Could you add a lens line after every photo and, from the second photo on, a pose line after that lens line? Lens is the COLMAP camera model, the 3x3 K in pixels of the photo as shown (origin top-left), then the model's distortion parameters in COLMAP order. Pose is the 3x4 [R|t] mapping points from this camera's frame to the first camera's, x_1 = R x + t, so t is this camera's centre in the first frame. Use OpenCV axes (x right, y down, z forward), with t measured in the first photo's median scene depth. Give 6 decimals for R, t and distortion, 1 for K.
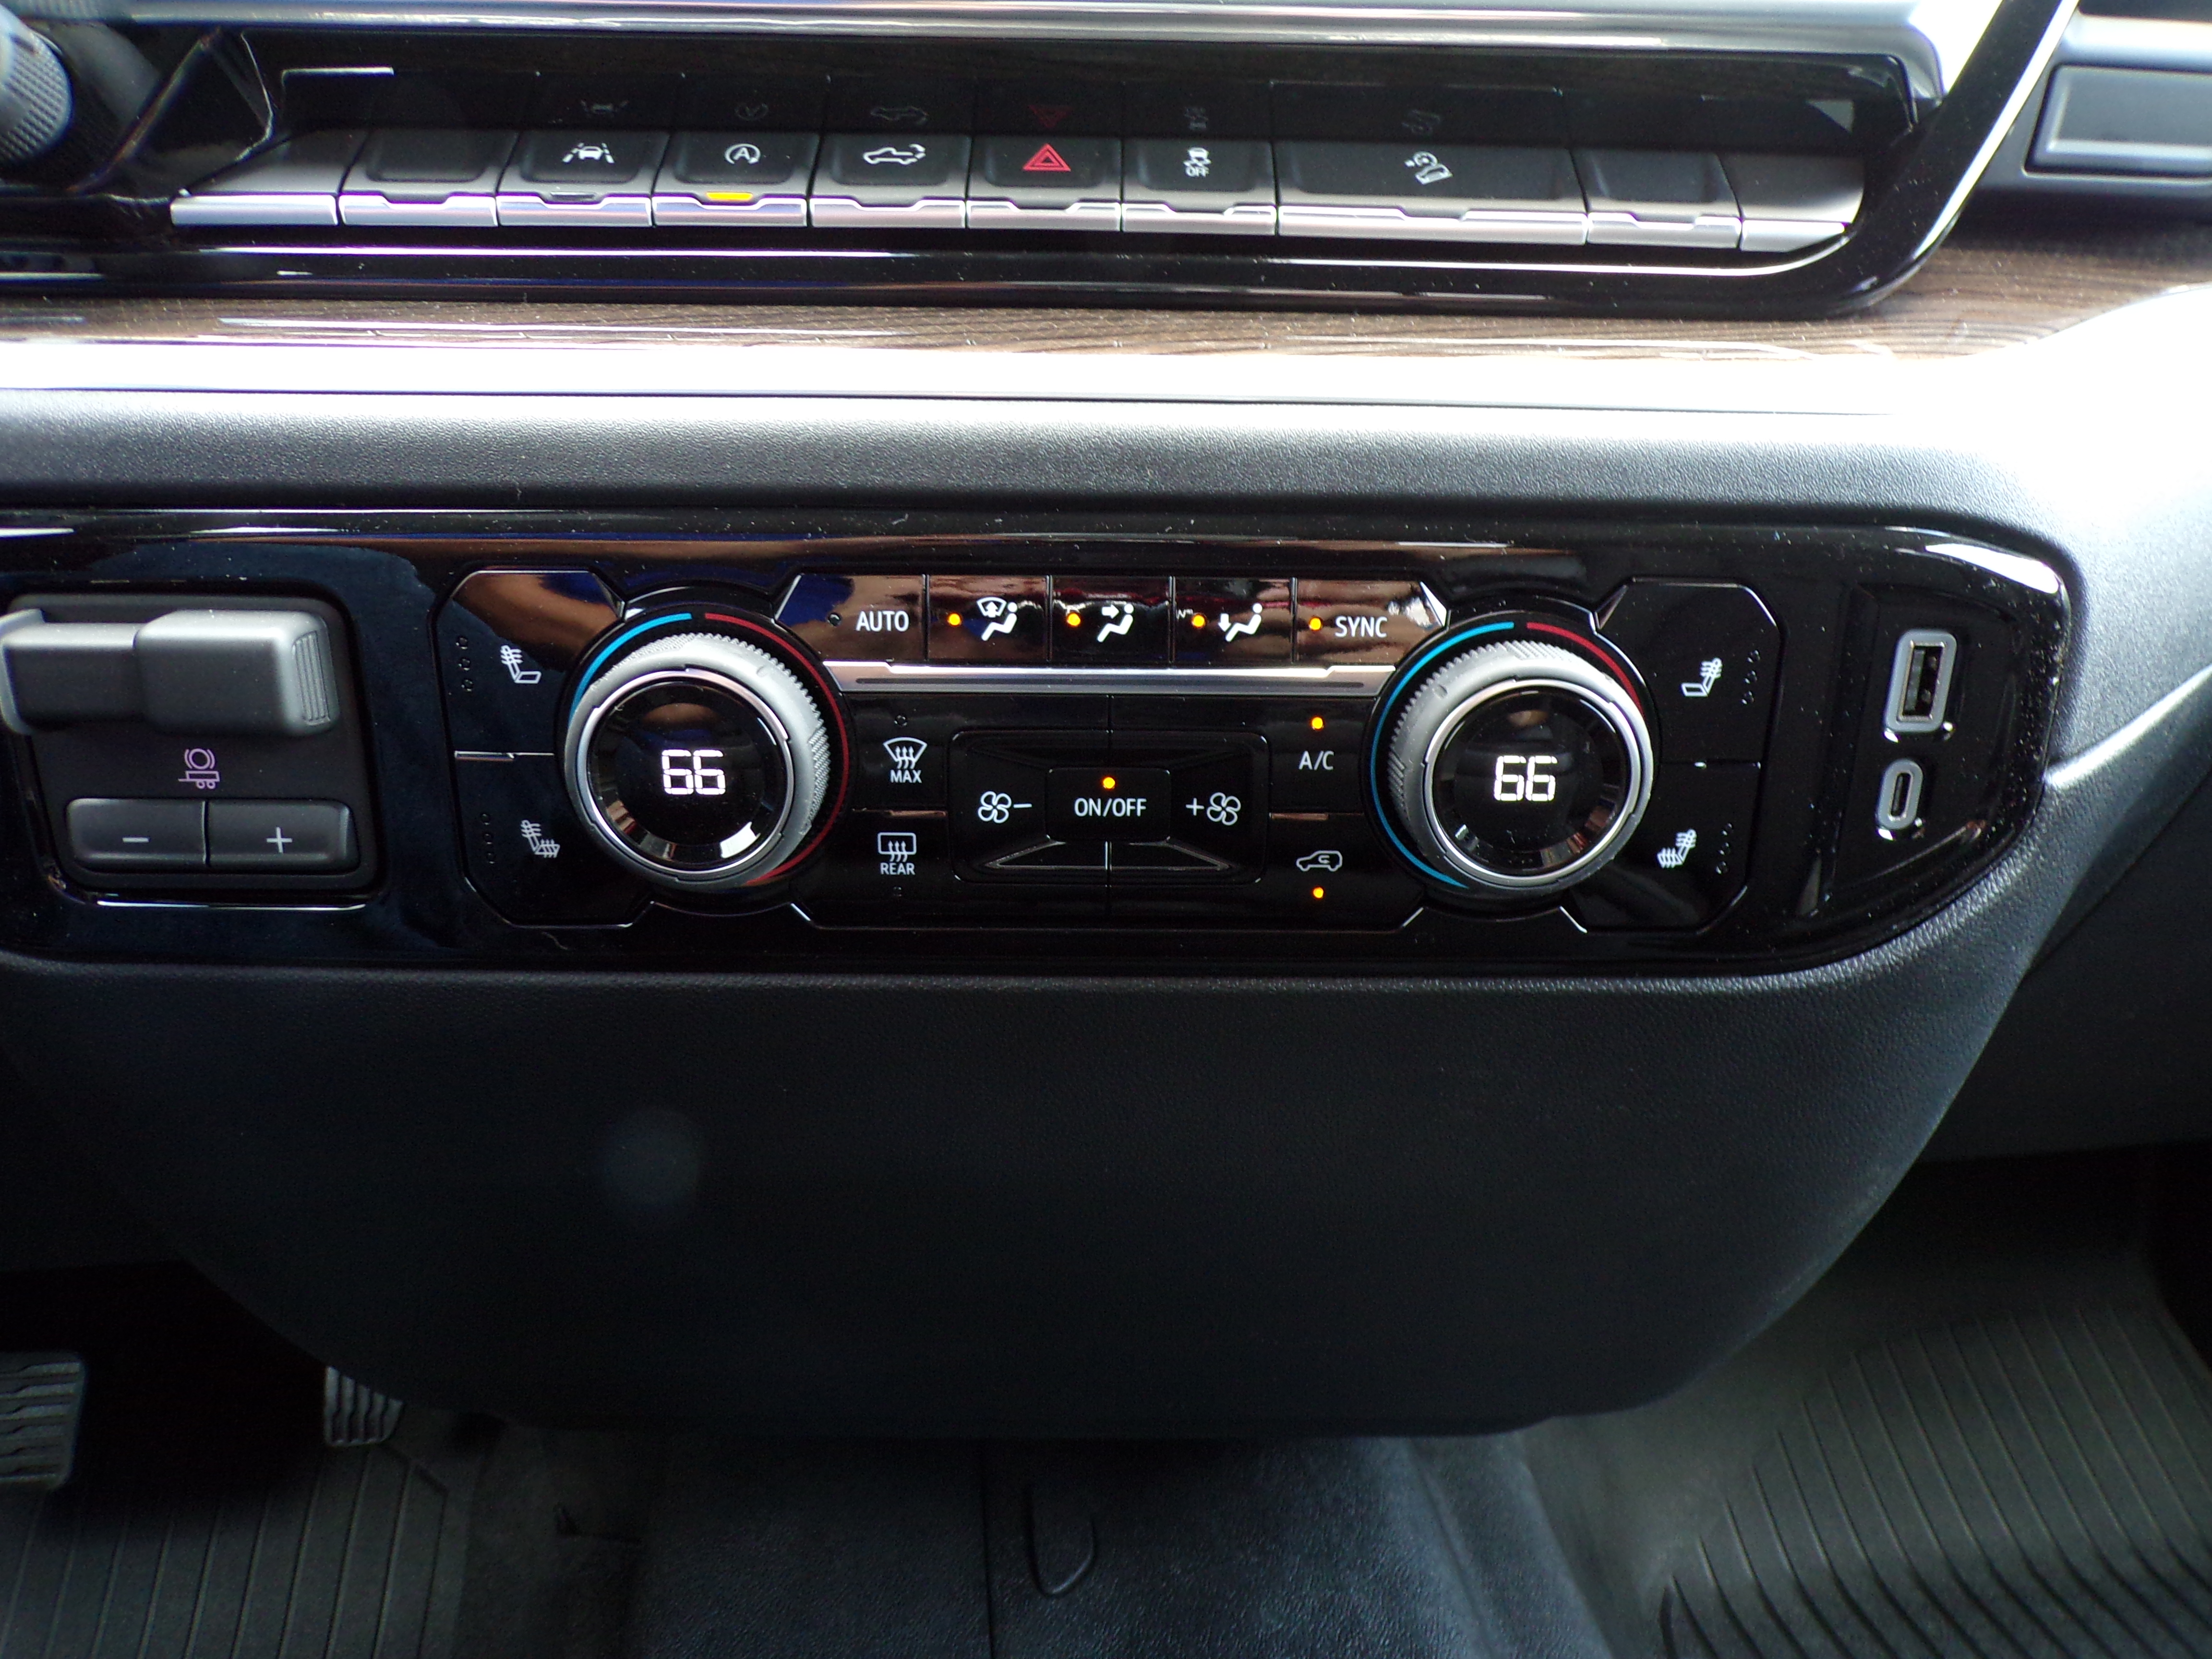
lens RADIAL K [[1557.2, 0, 1117.9], [0, 1557.2, 823.6], [0, 0, 1]] dist [0.011835, -0.005522]
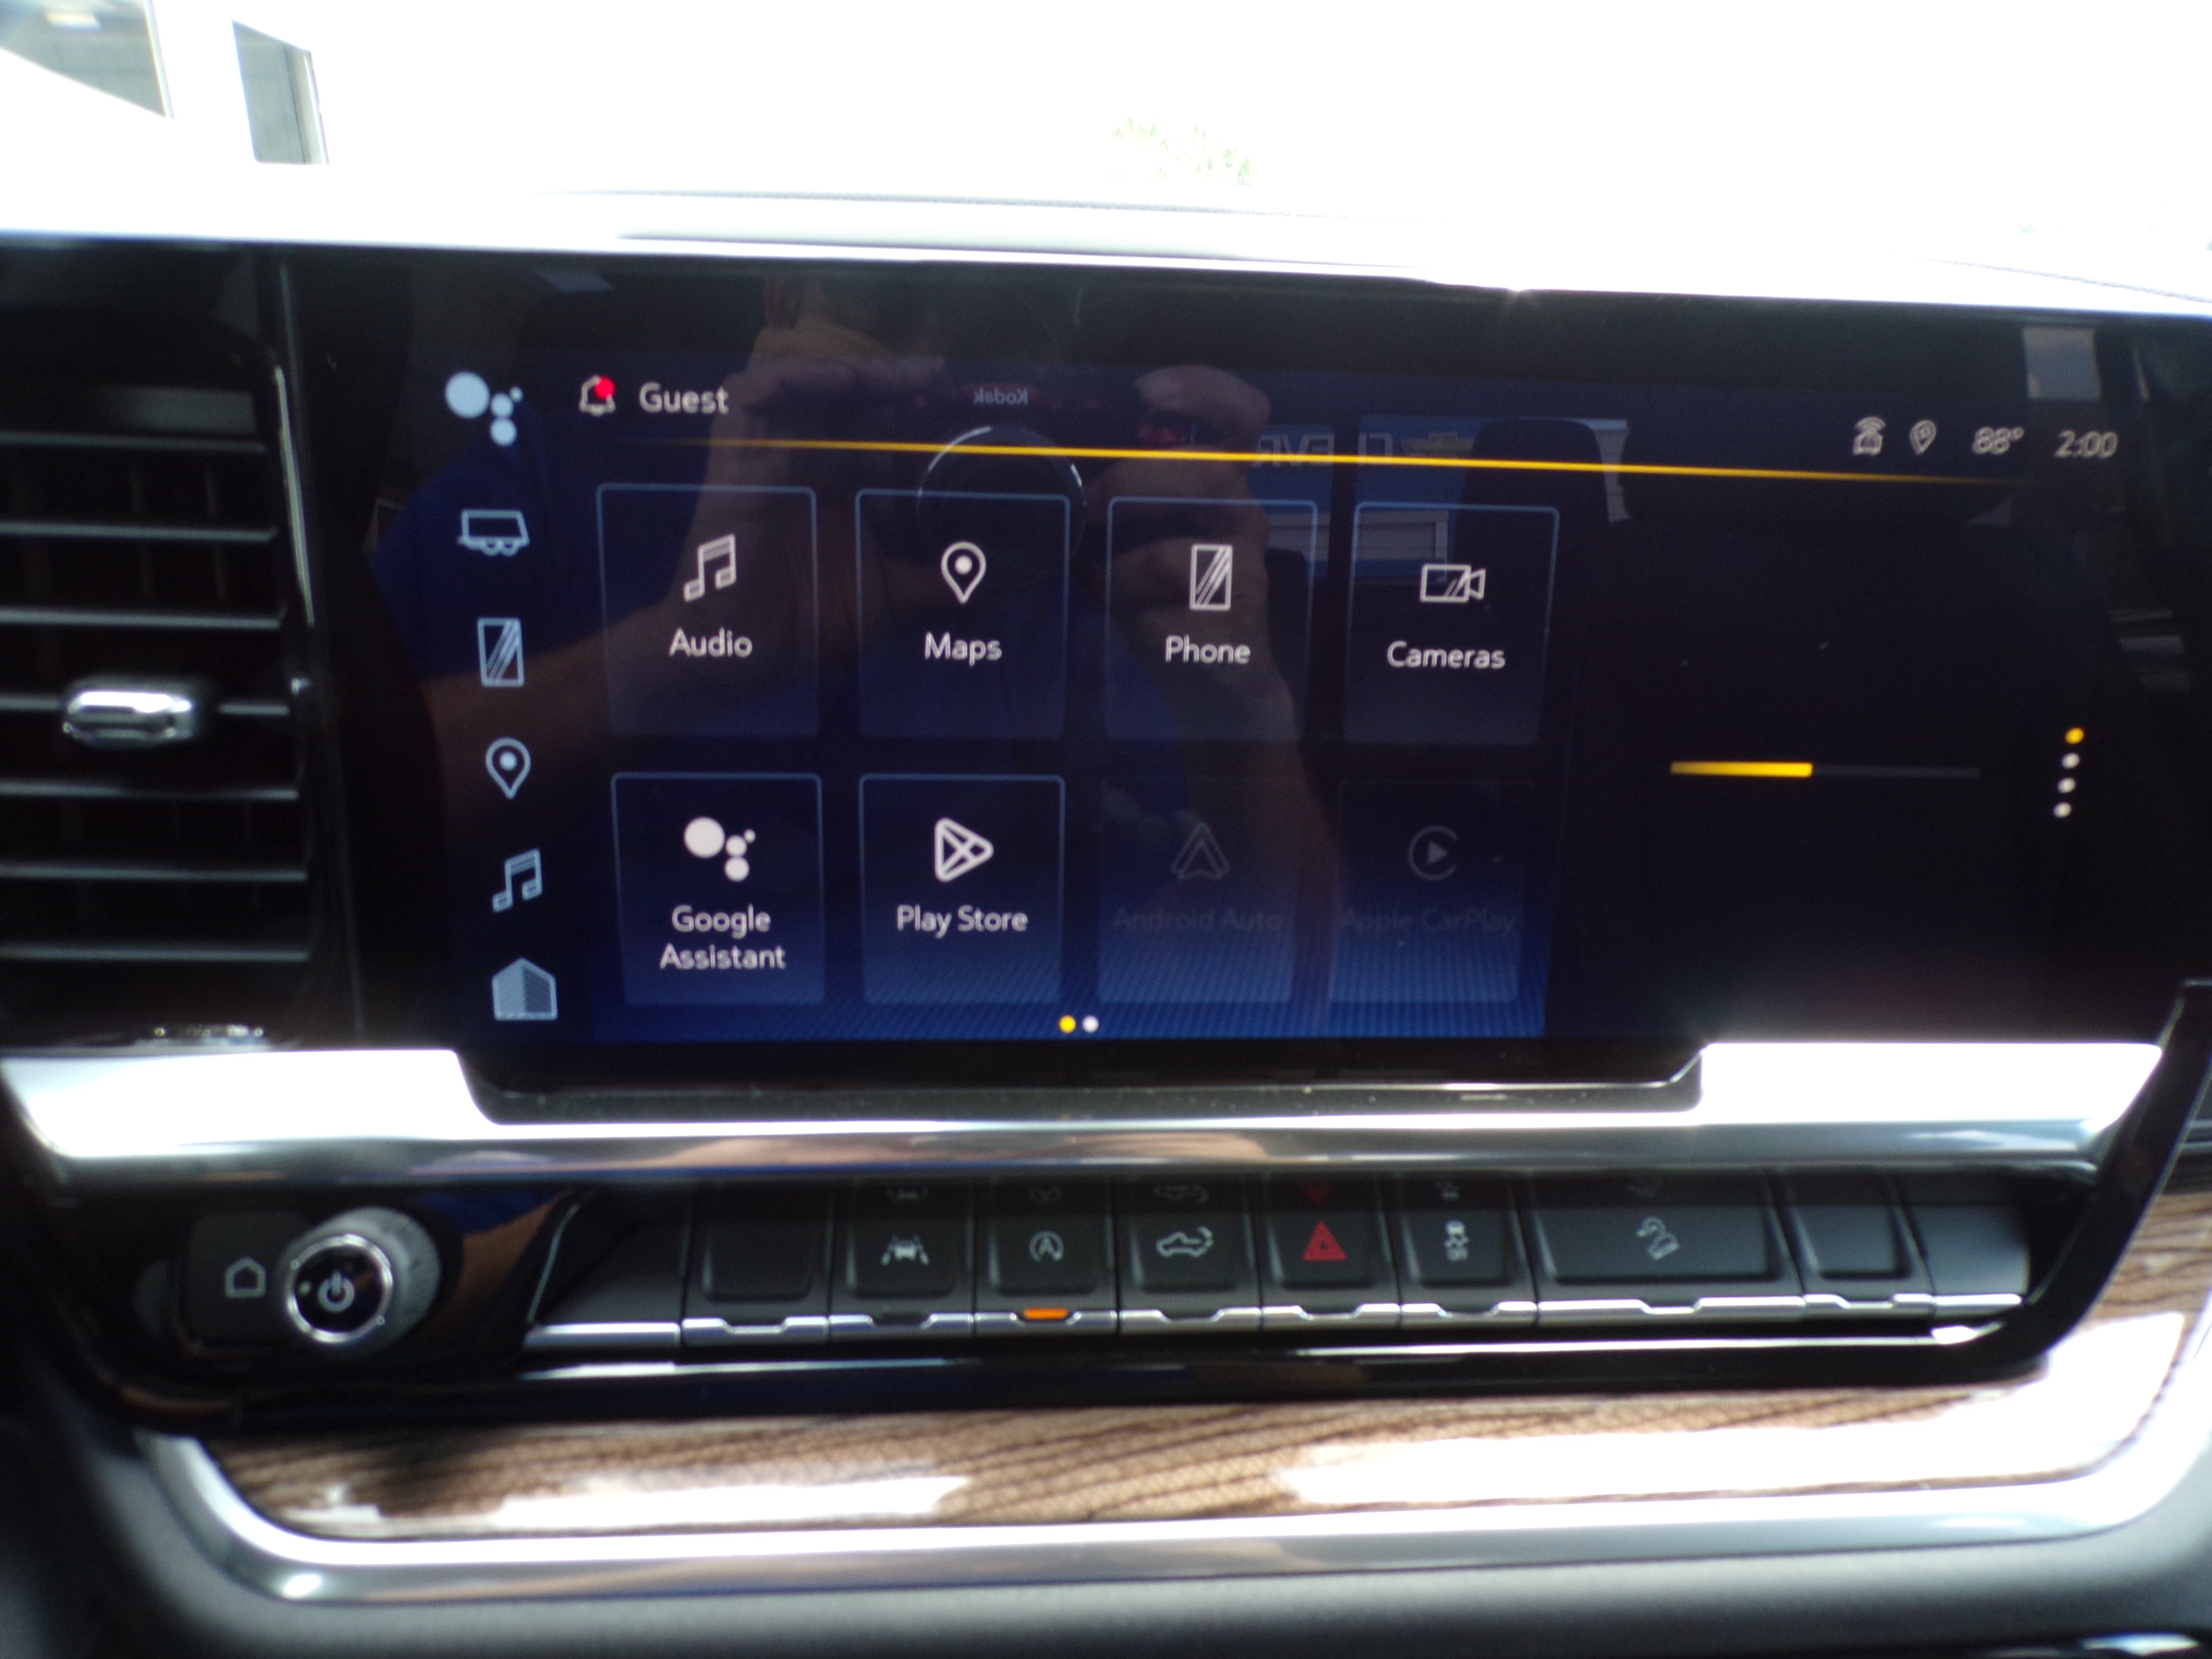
lens RADIAL K [[1557.2, 0, 1102.8], [0, 1557.2, 844.4], [0, 0, 1]] dist [0.011835, -0.005522]
pose [[0.997091, -0.014253, 0.074873, -0.278888], [0.016614, 0.999381, -0.031011, -0.676095], [-0.074385, 0.032165, 0.996711, -0.095903]]
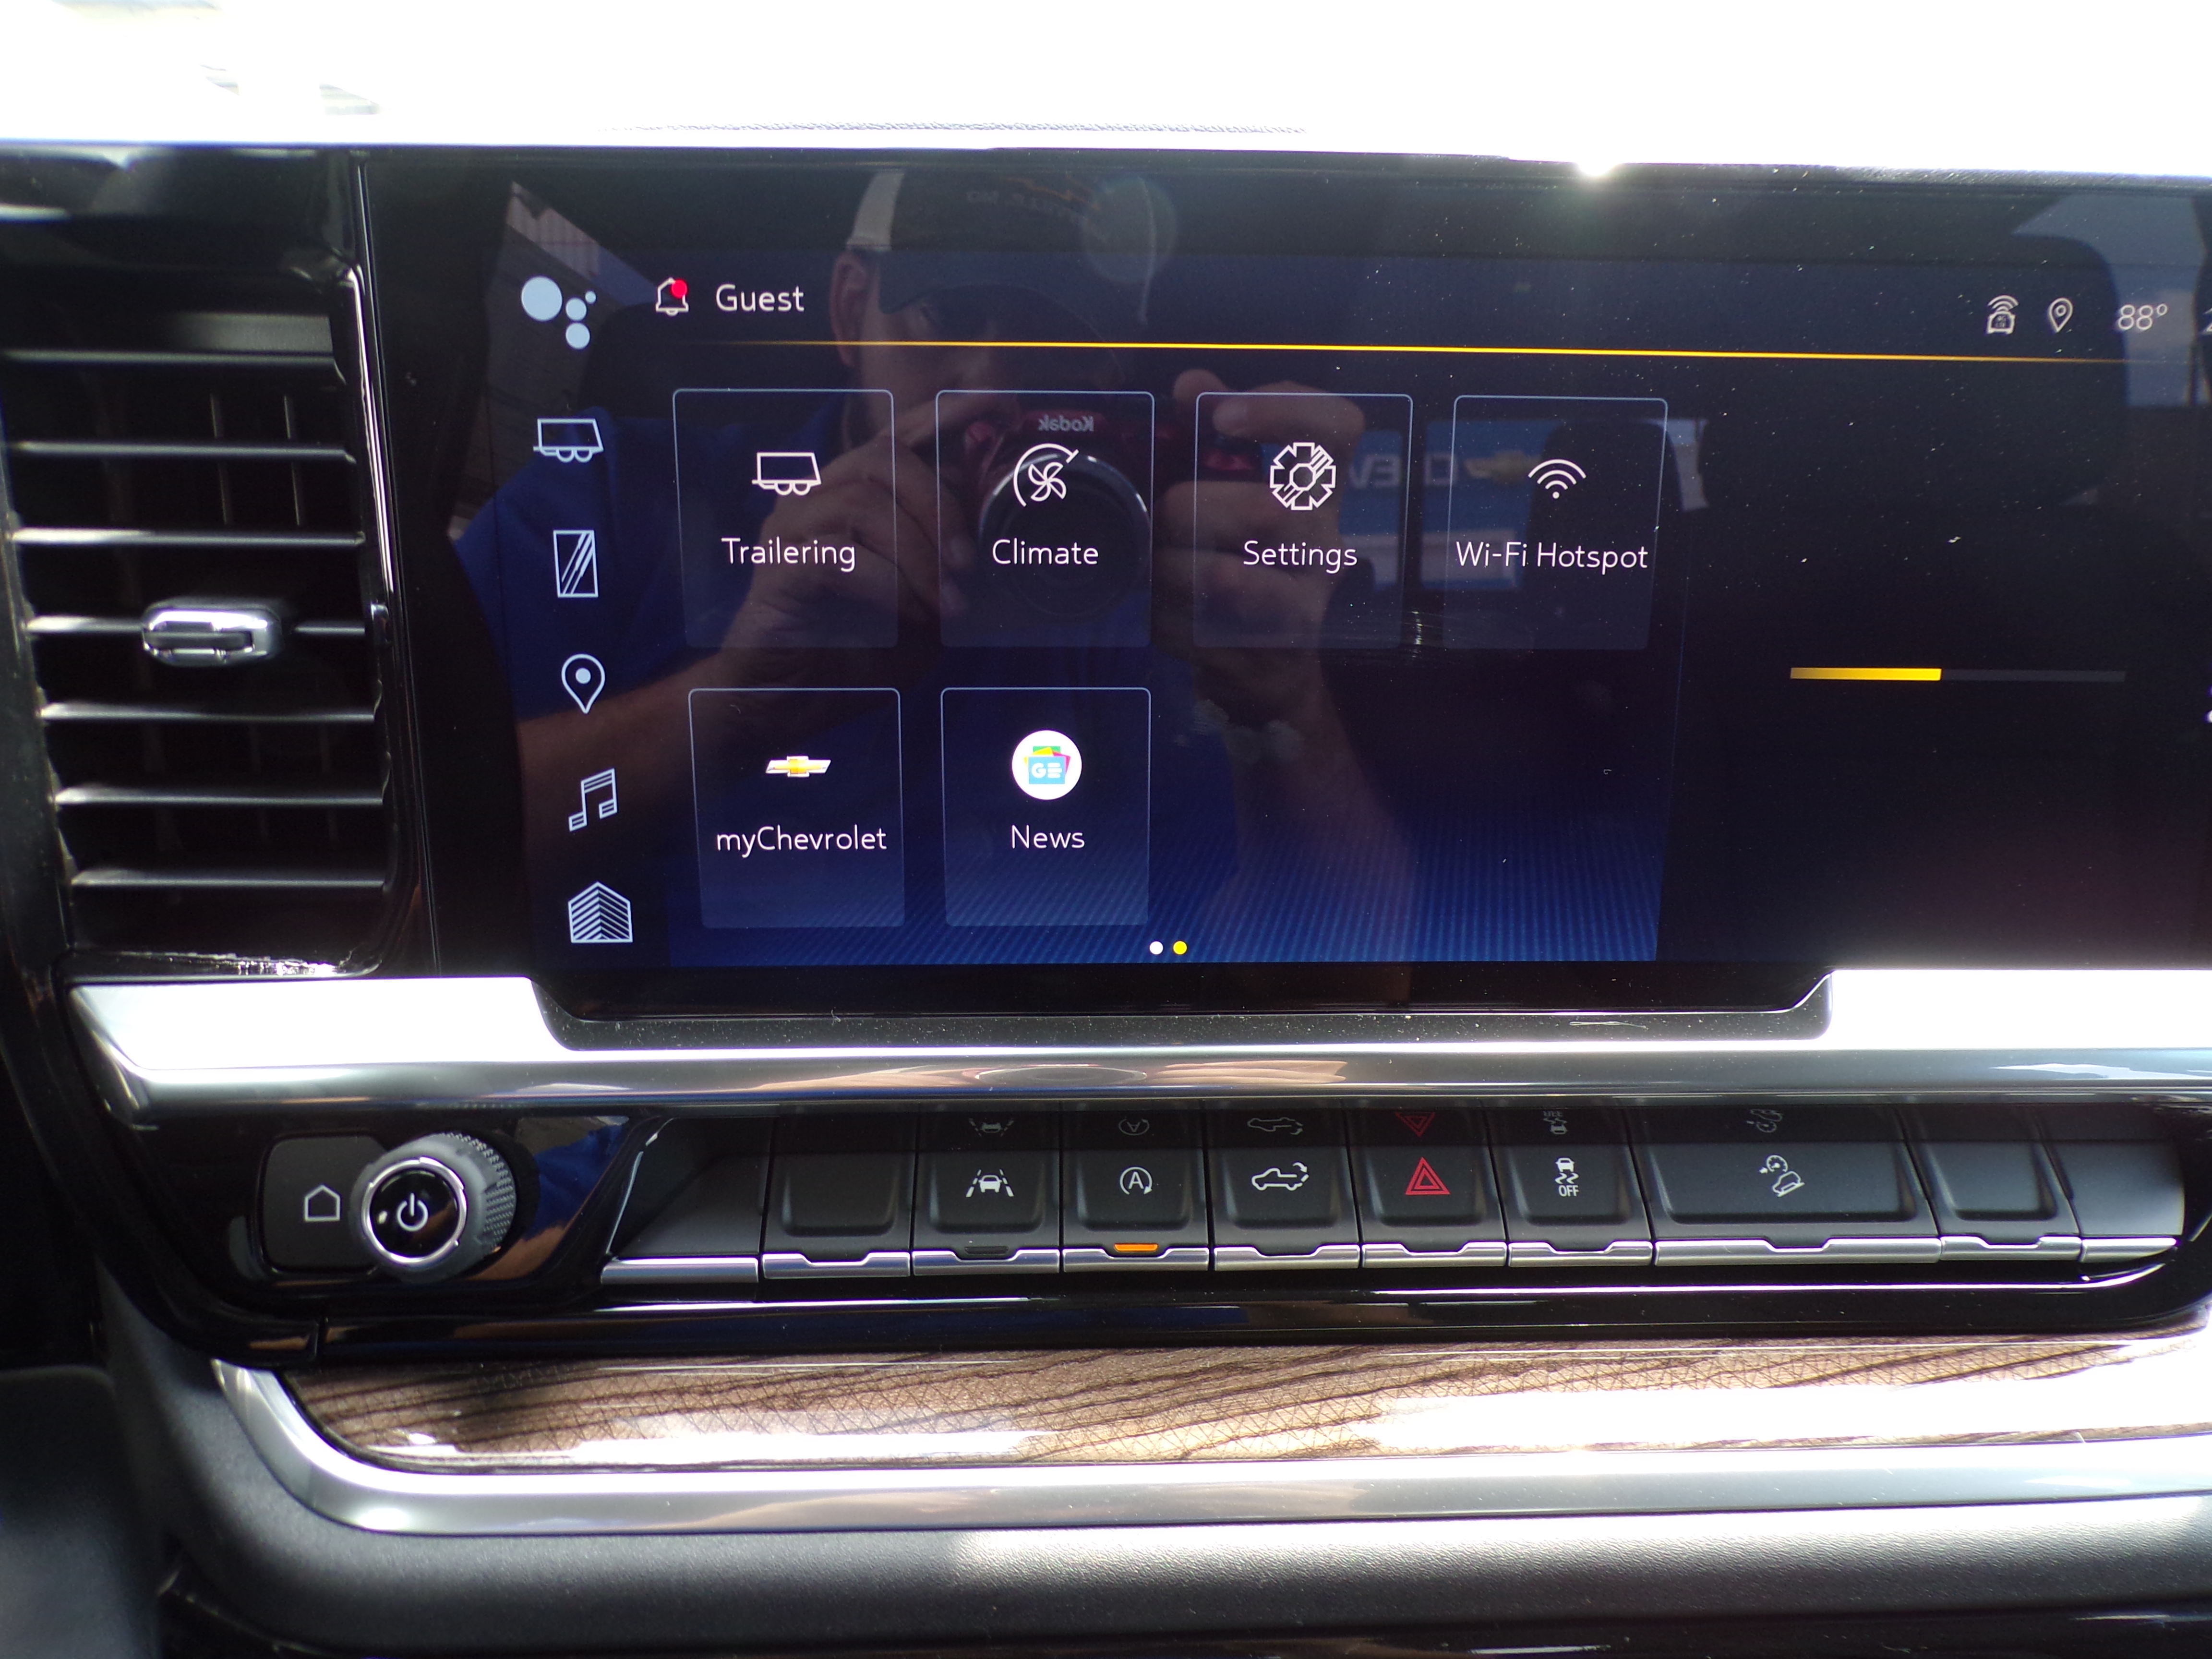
lens RADIAL K [[1557.2, 0, 1102.6], [0, 1557.2, 839.3], [0, 0, 1]] dist [0.011835, -0.005522]
pose [[0.999253, -0.021201, 0.032312, -0.291786], [0.022716, 0.998625, -0.047251, -0.609727], [-0.031266, 0.047950, 0.998360, -0.054437]]
